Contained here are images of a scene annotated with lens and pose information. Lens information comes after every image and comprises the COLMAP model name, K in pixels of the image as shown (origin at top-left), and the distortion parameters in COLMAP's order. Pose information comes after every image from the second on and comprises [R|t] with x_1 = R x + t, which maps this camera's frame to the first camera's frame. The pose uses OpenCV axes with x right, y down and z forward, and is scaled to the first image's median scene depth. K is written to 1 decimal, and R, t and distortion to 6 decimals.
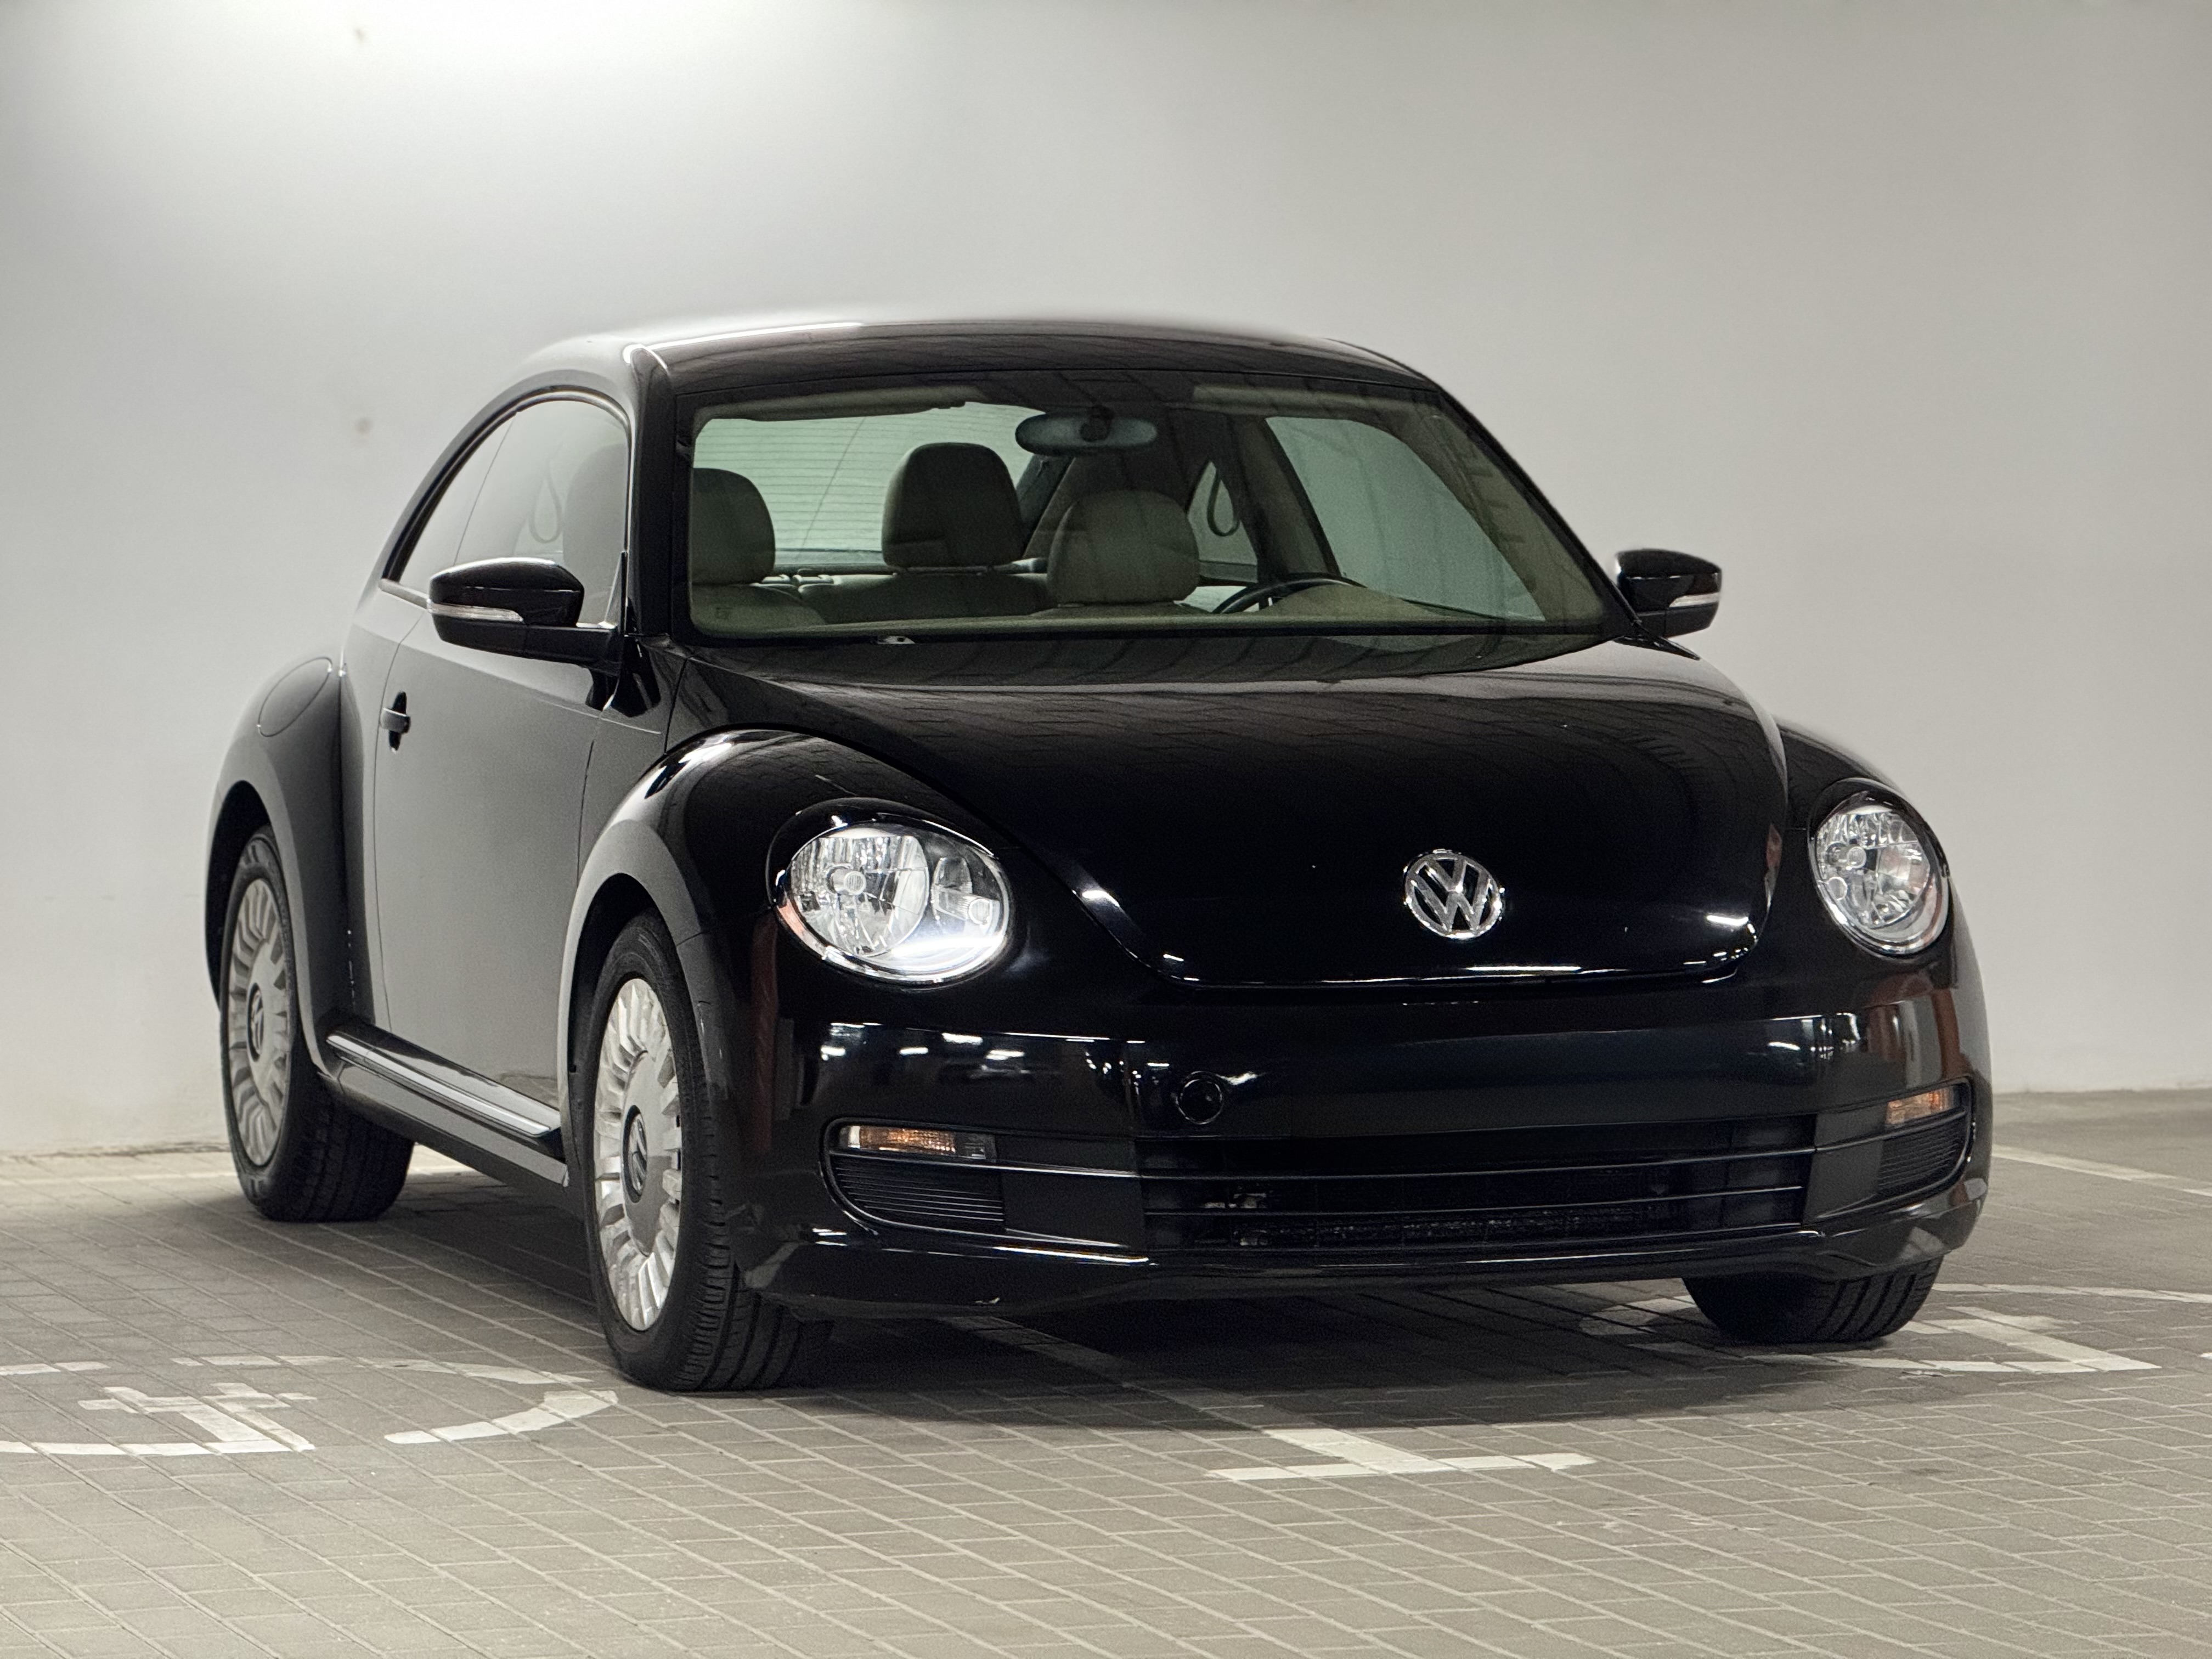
lens RADIAL K [[7964.7, 0, 1106.0], [0, 7964.7, 829.5], [0, 0, 1]] dist [0.165473, 2.225113]
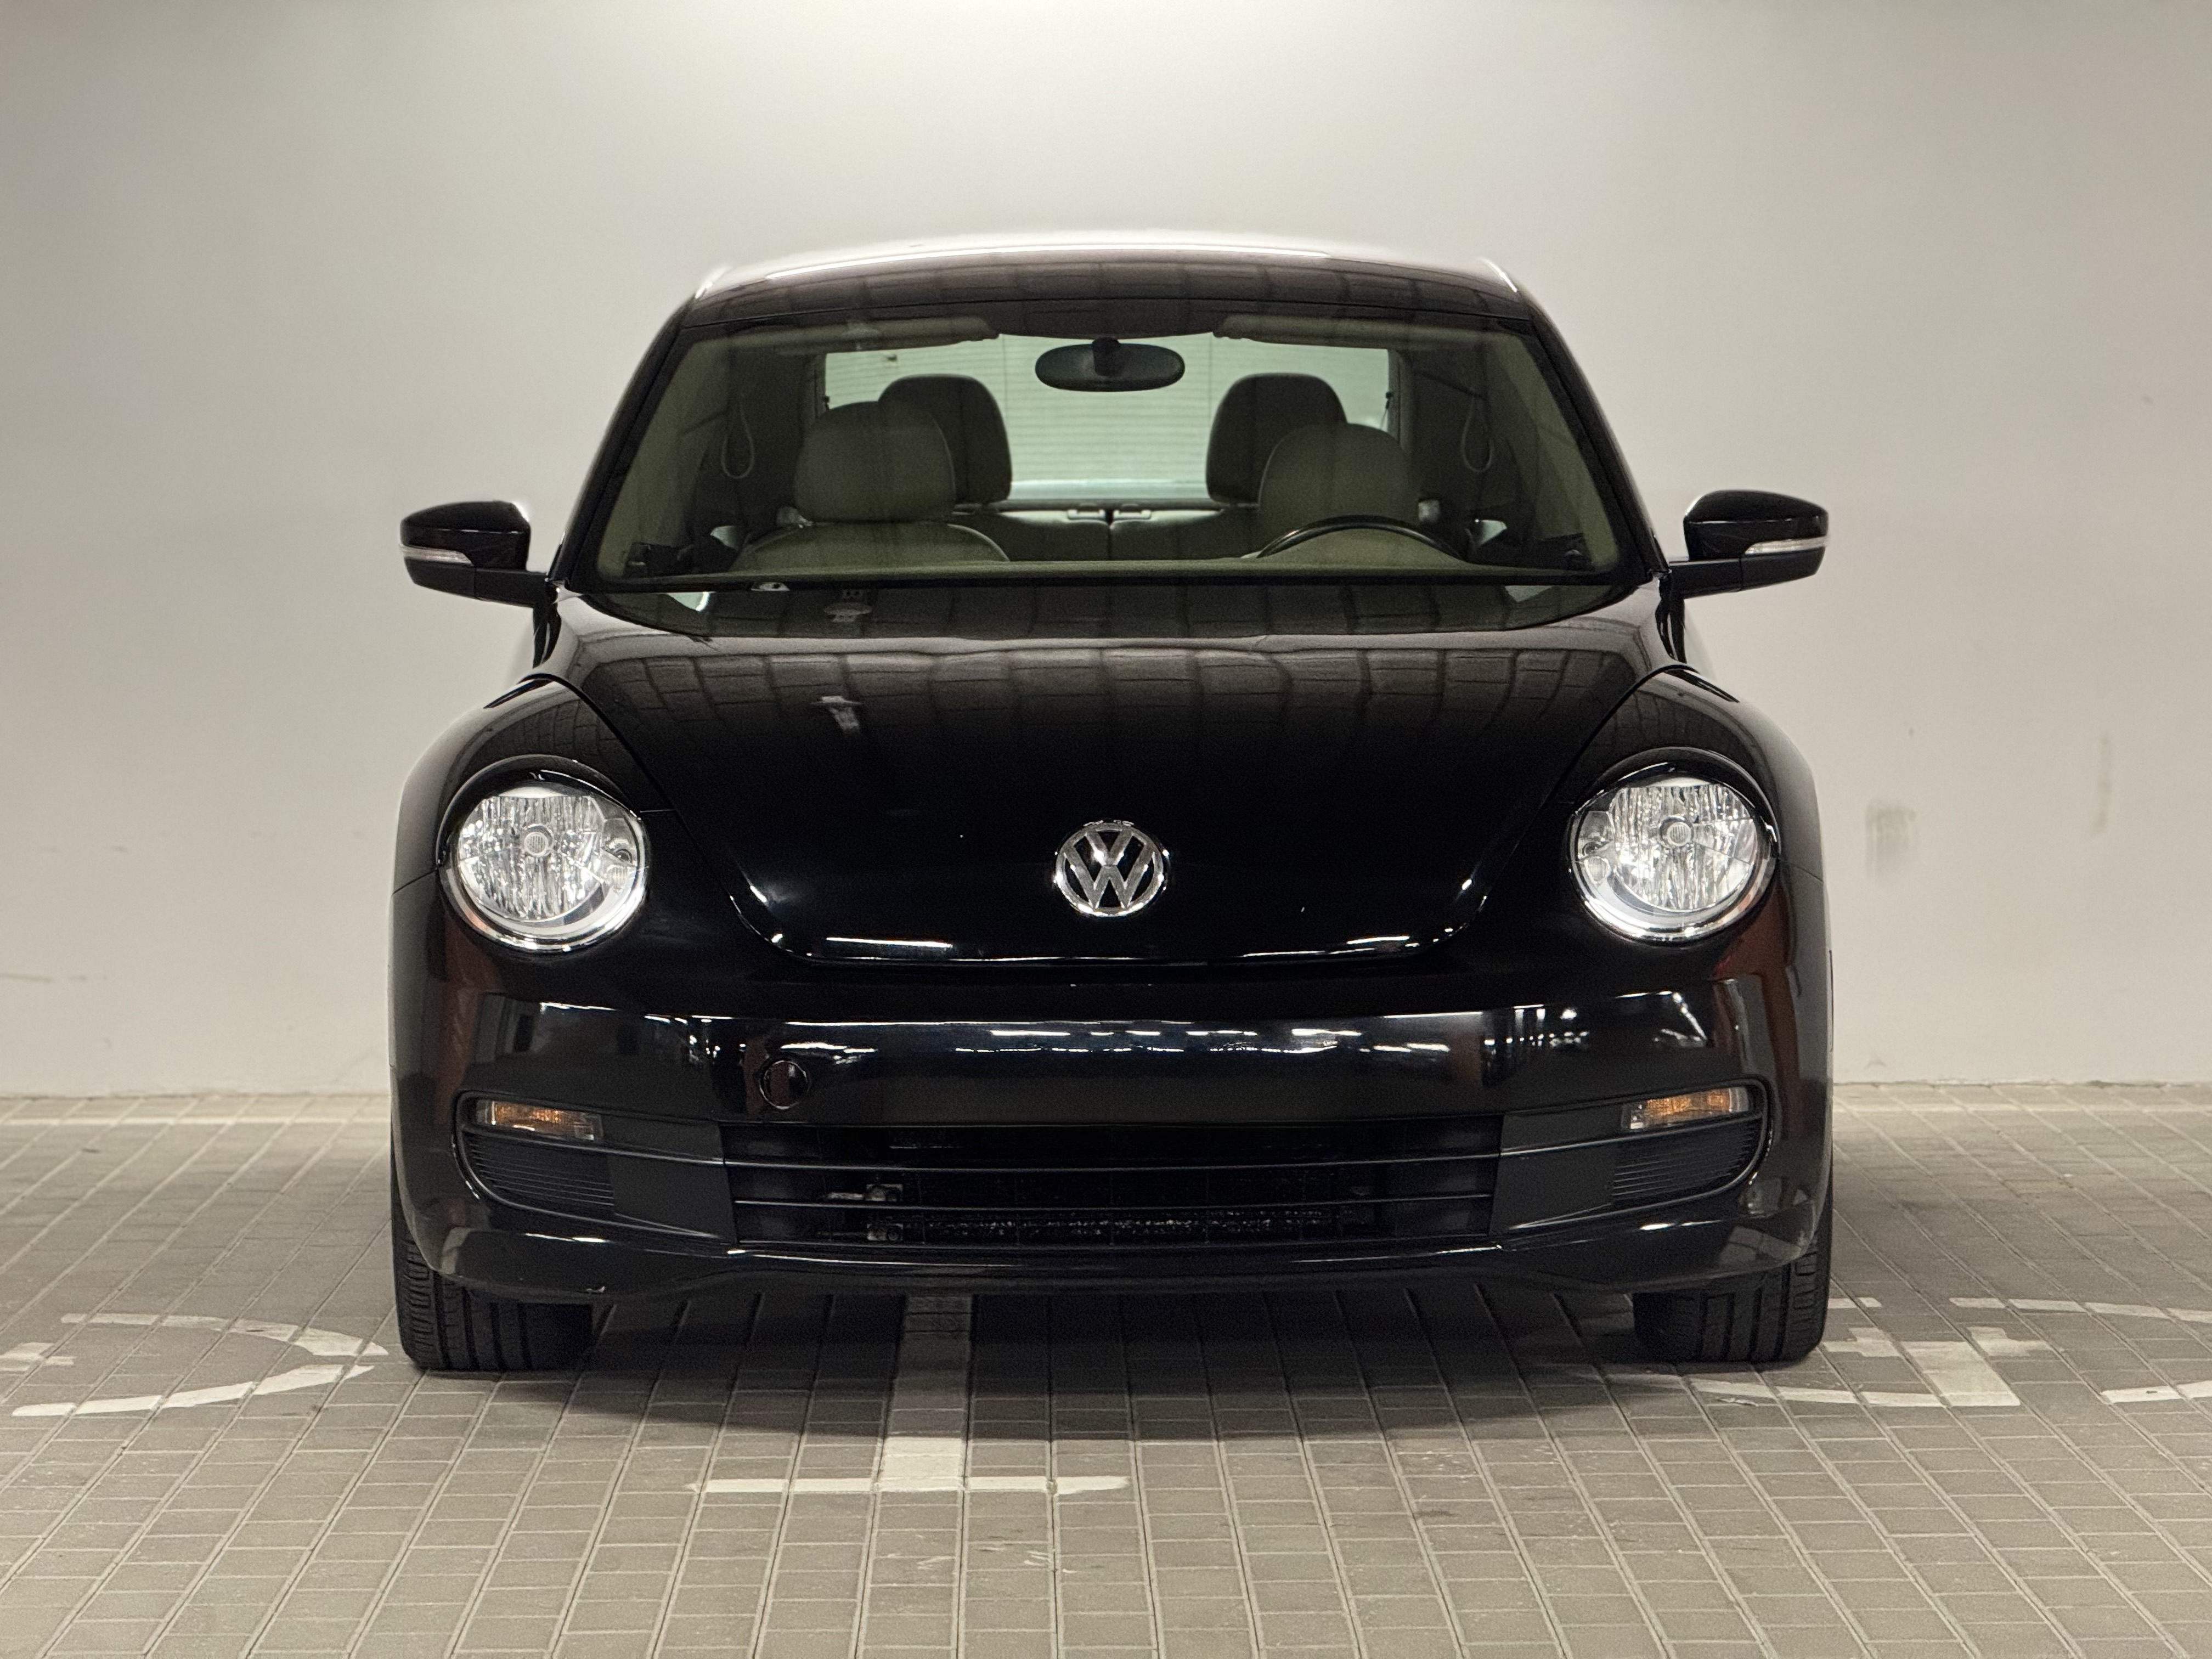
lens RADIAL K [[7964.7, 0, 1106.0], [0, 7964.7, 829.5], [0, 0, 1]] dist [0.165473, 2.225113]
pose [[0.952425, 0.016228, -0.304340, 0.306678], [-0.012356, 0.999816, 0.014645, -0.009407], [0.304522, -0.010187, 0.952451, 0.108927]]
